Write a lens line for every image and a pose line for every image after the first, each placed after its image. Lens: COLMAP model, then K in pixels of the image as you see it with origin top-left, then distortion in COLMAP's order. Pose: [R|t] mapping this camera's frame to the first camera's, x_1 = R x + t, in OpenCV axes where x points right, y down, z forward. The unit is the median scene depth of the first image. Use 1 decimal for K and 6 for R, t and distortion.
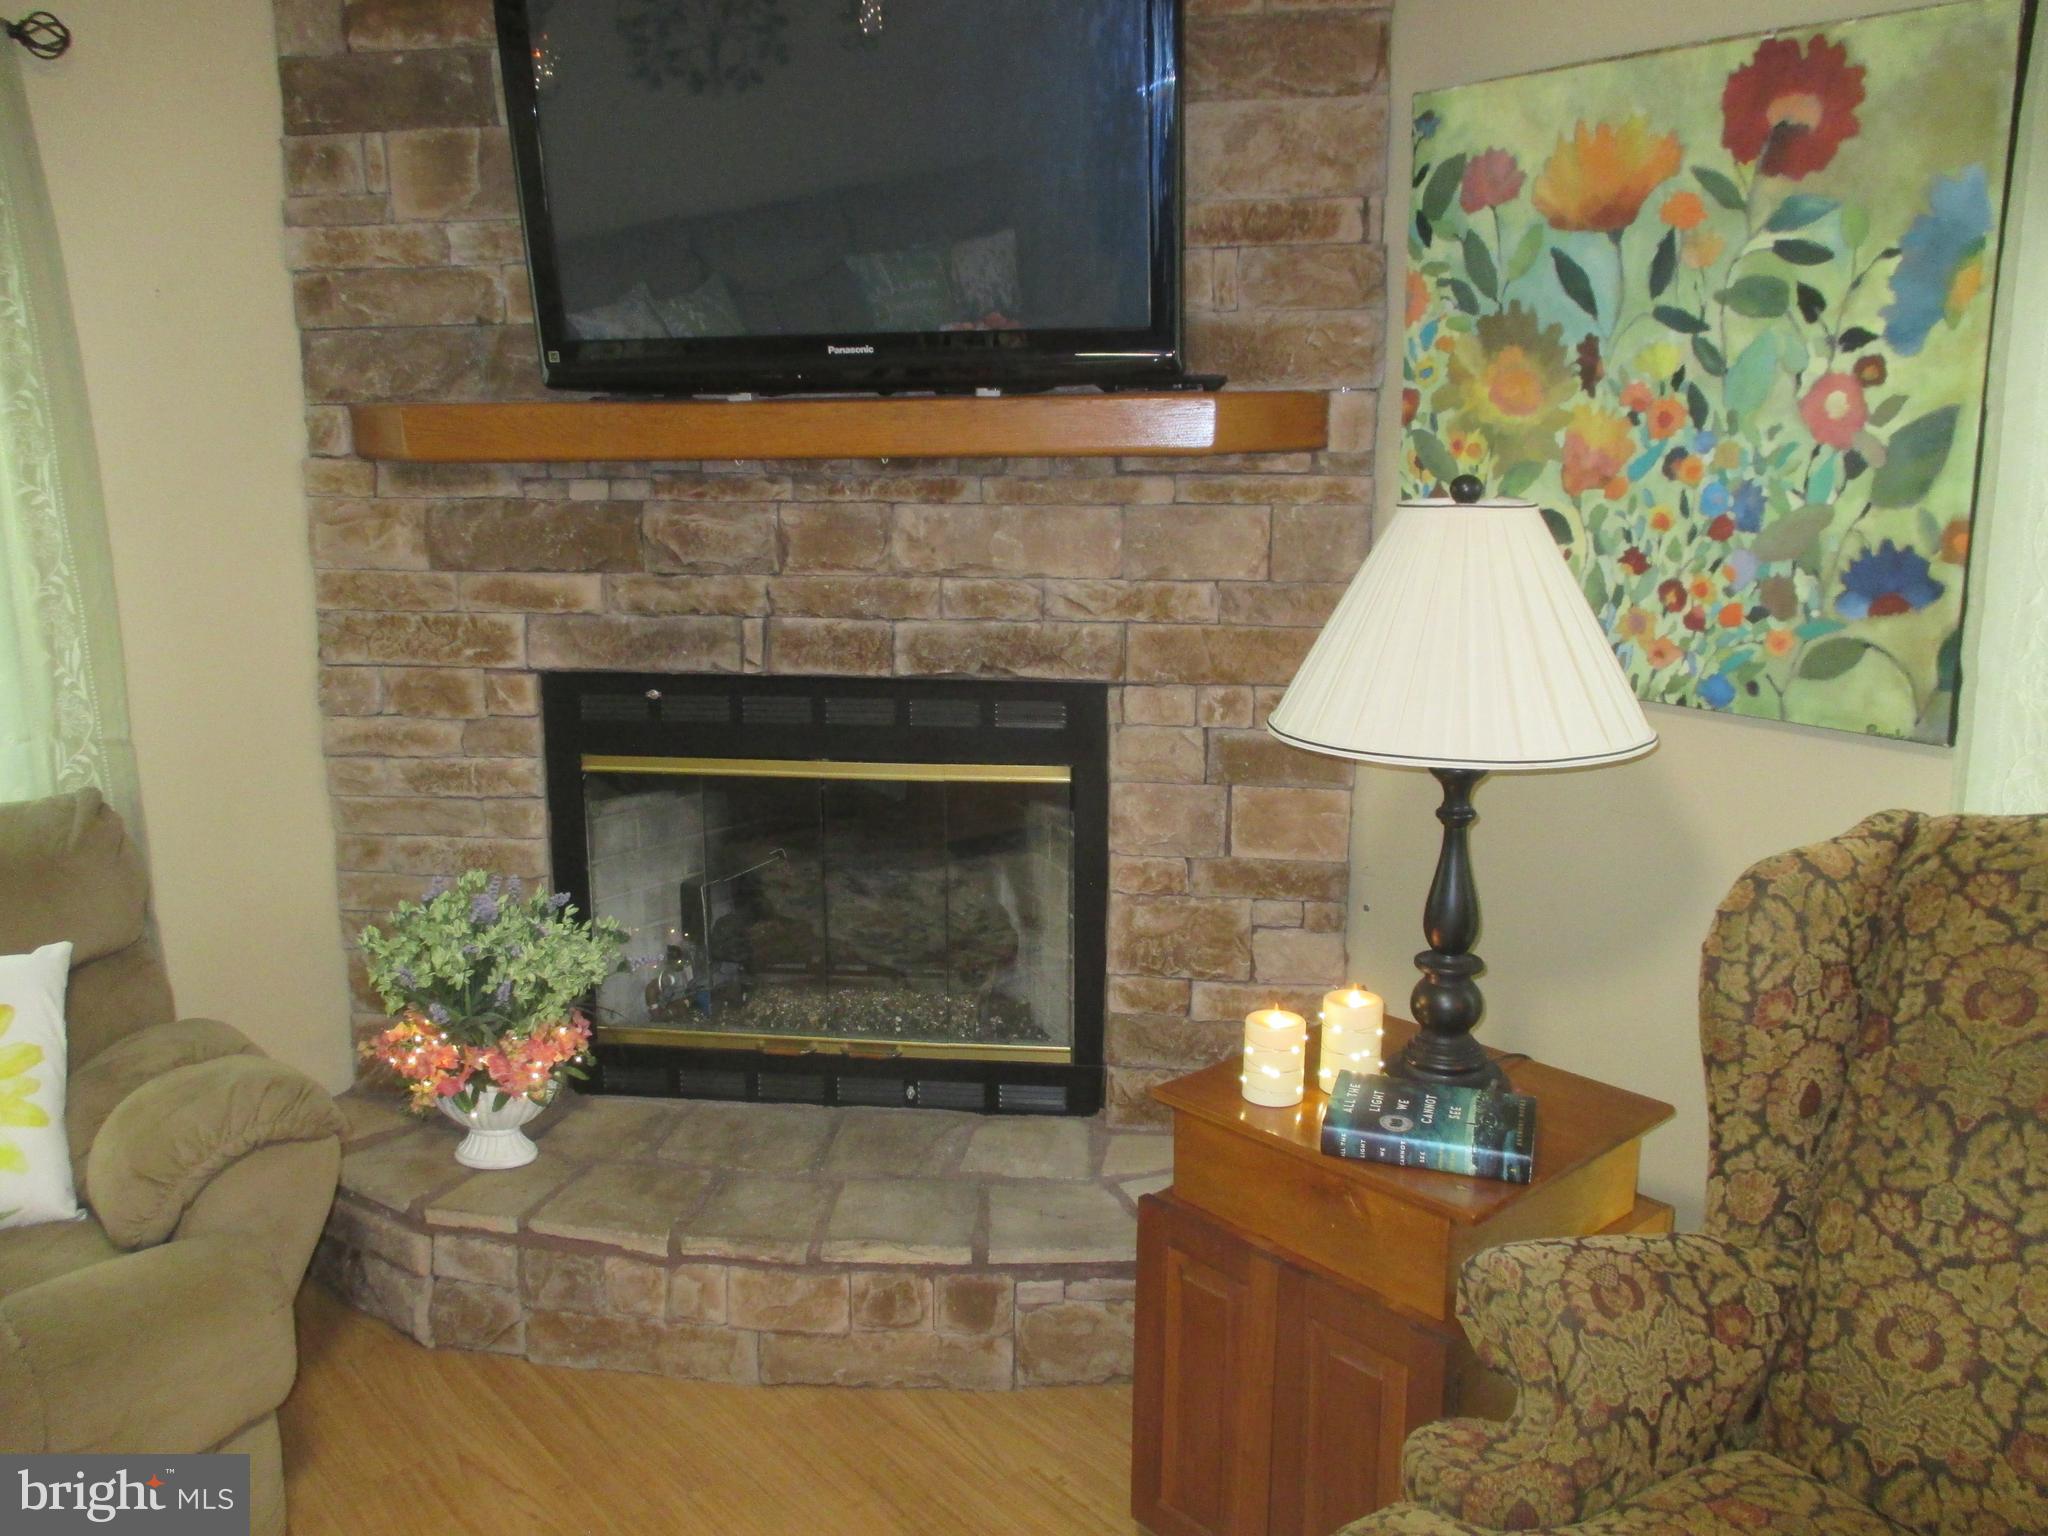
lens RADIAL K [[1702.6, 0, 1008.7], [0, 1702.6, 763.4], [0, 0, 1]] dist [-0.018958, -0.011255]
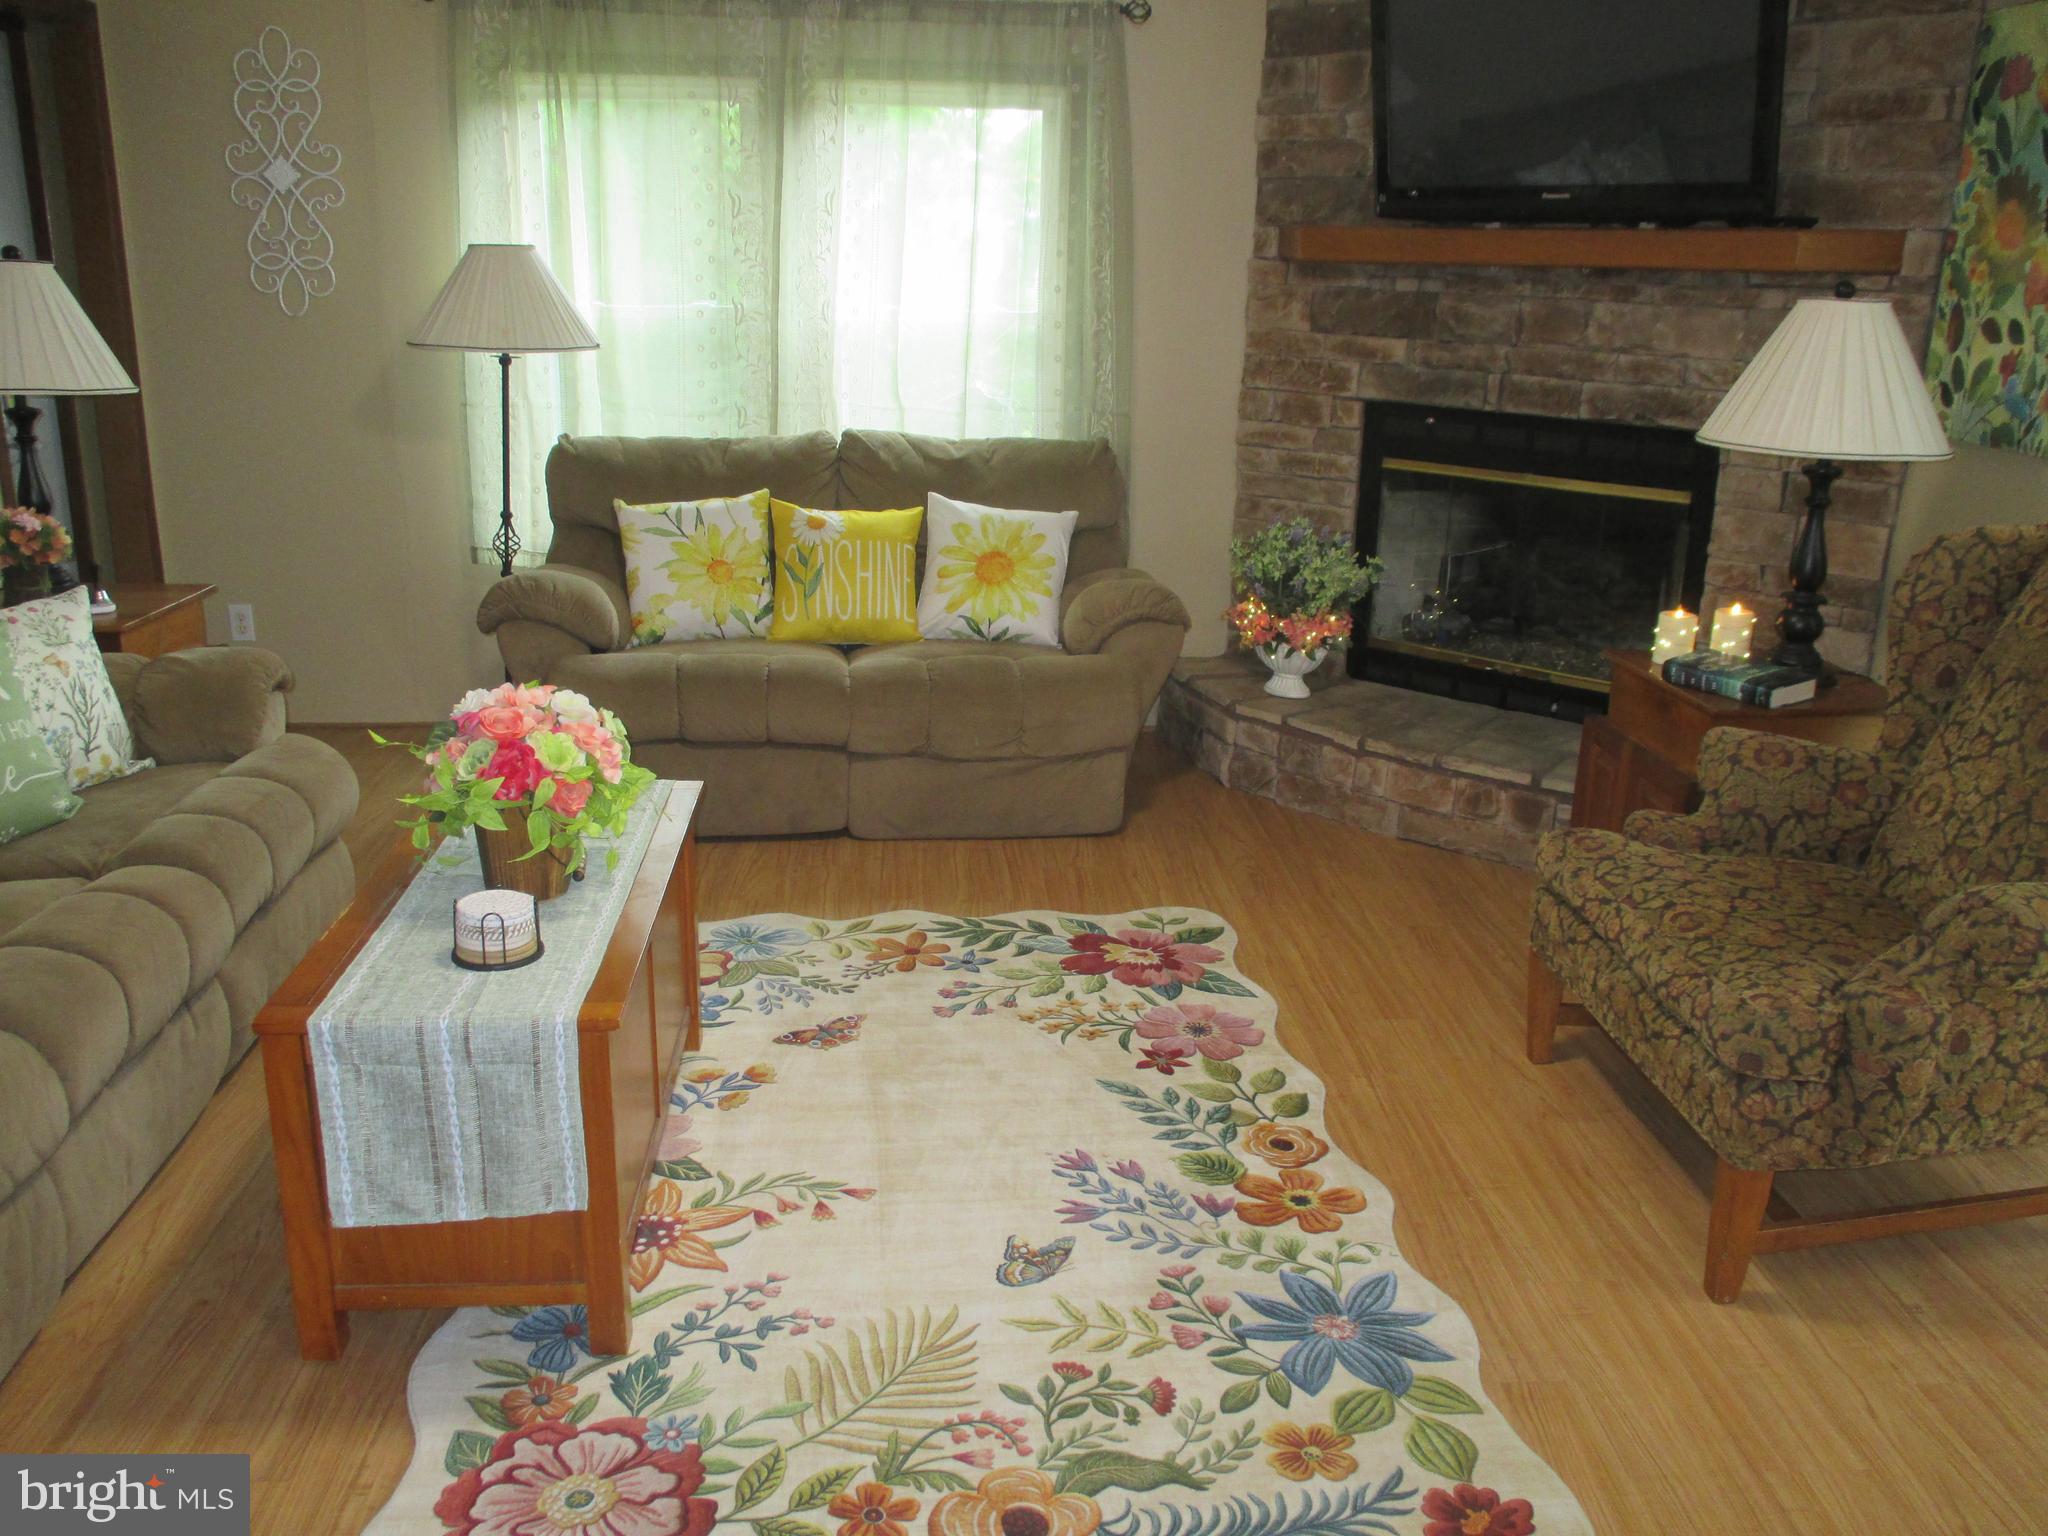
lens RADIAL K [[1694.4, 0, 1007.5], [0, 1694.4, 765.6], [0, 0, 1]] dist [-0.032068, 0.003597]
pose [[0.813580, 0.190461, -0.549374, 0.434885], [-0.138864, 0.981135, 0.134500, 0.129496], [0.564627, -0.033138, 0.824681, -0.563479]]
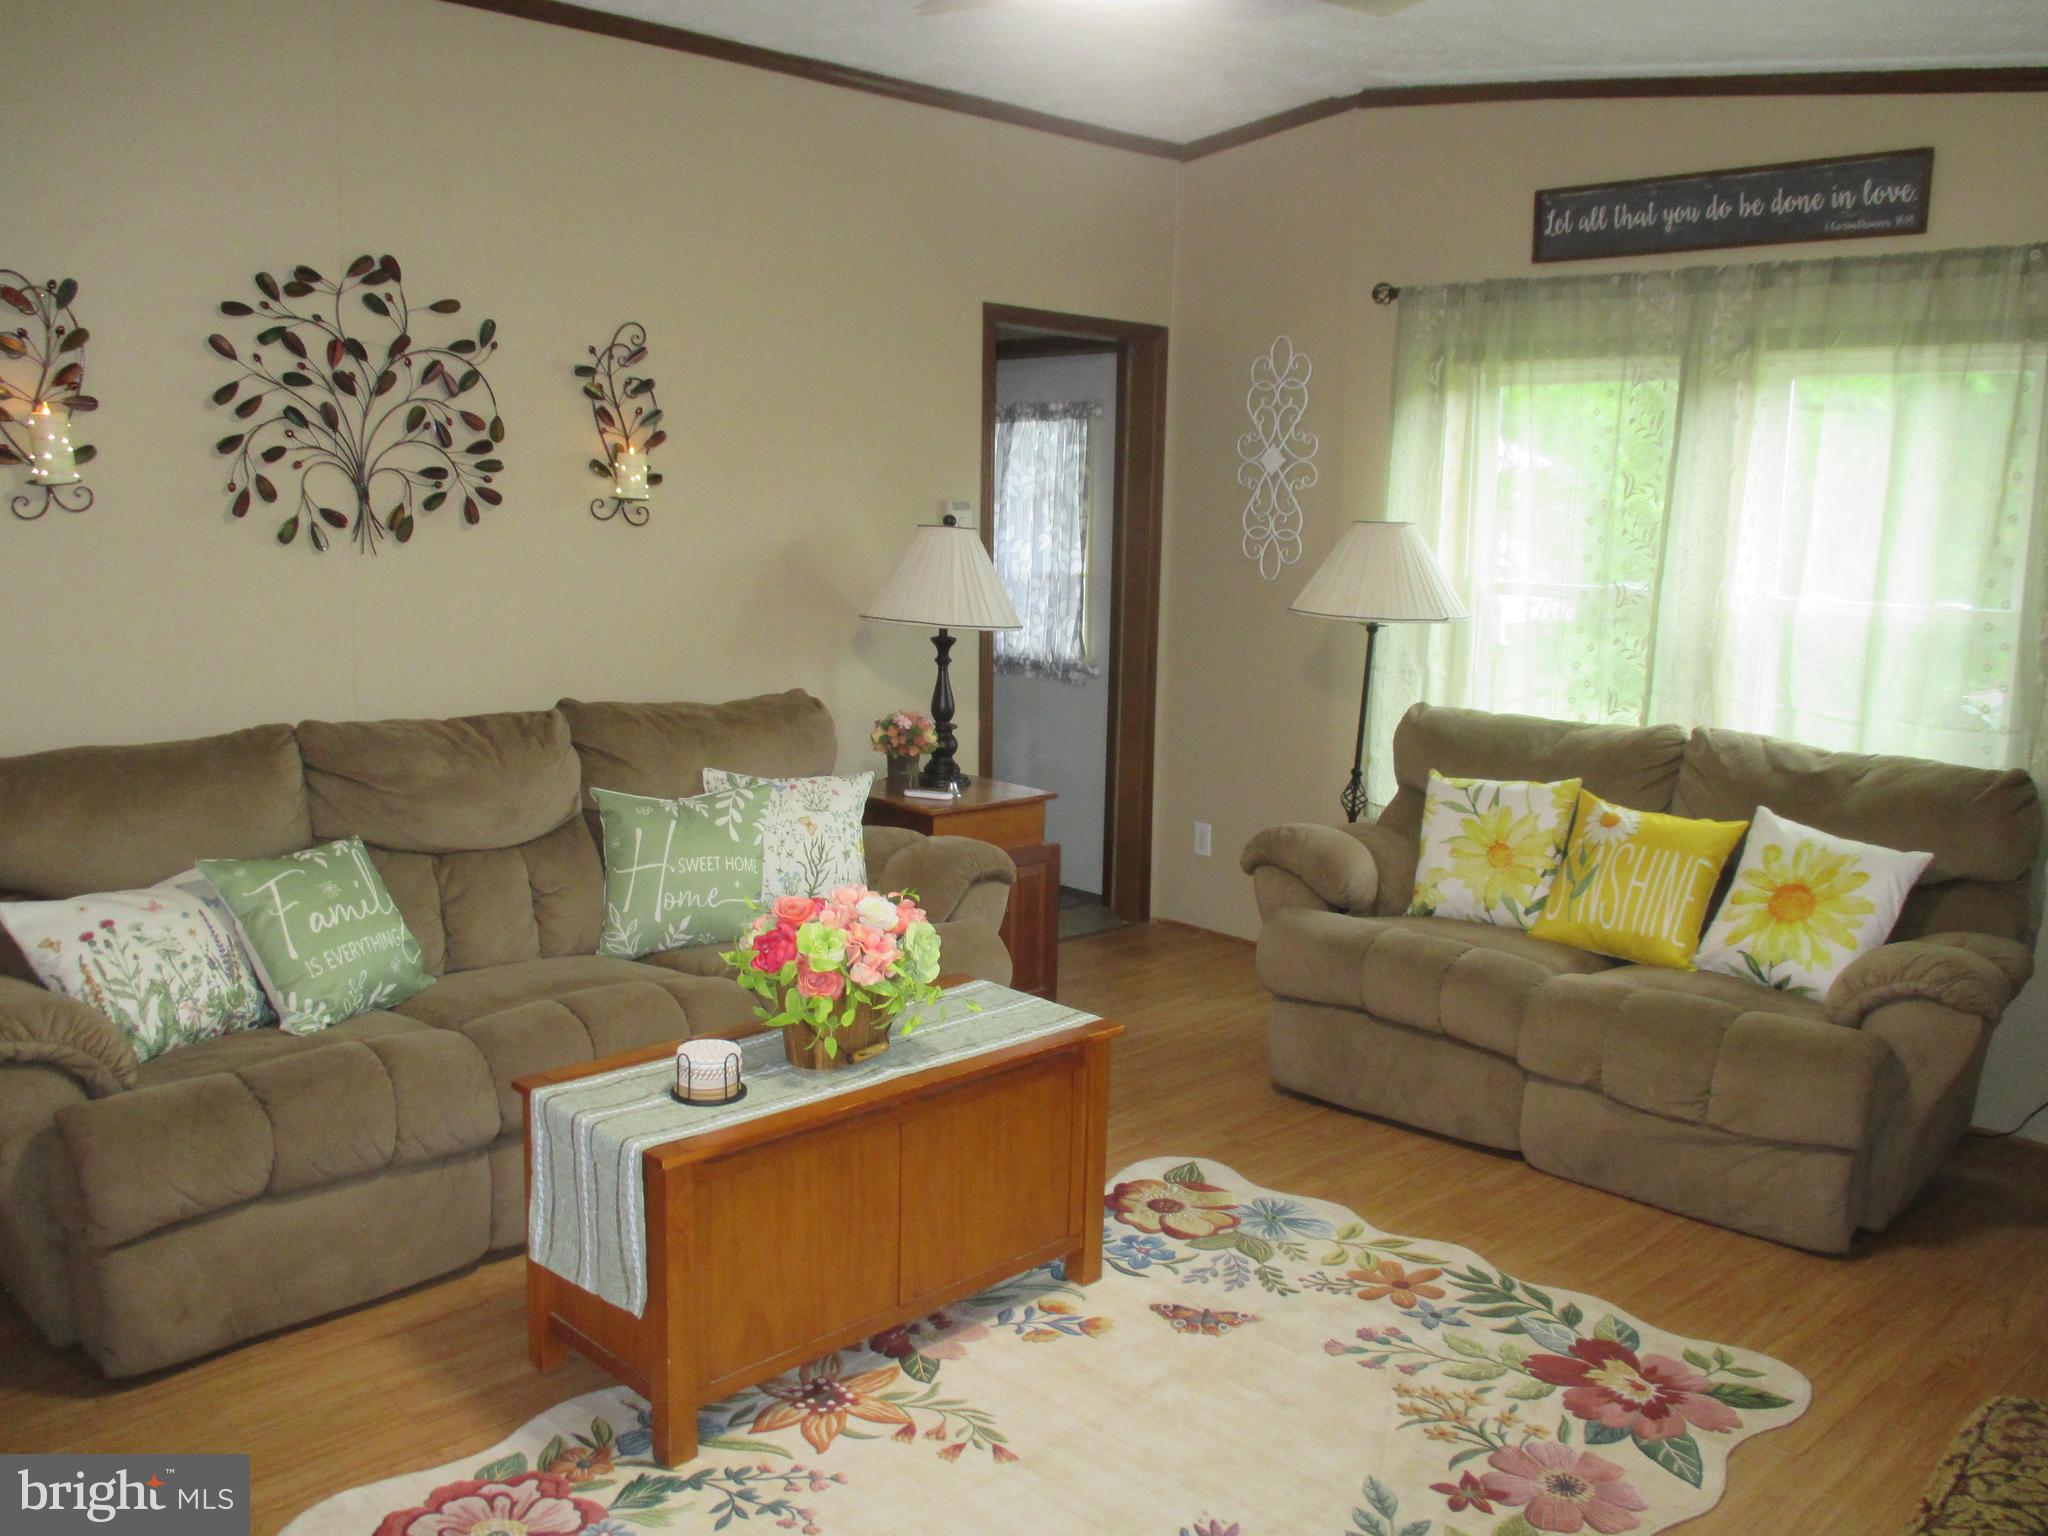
lens RADIAL K [[1693.8, 0, 1032.2], [0, 1693.8, 761.6], [0, 0, 1]] dist [-0.018178, -0.001659]
pose [[0.095267, 0.163313, -0.981964, 0.762679], [-0.221263, 0.965248, 0.139067, -0.004950], [0.970550, 0.204023, 0.128091, 0.012038]]
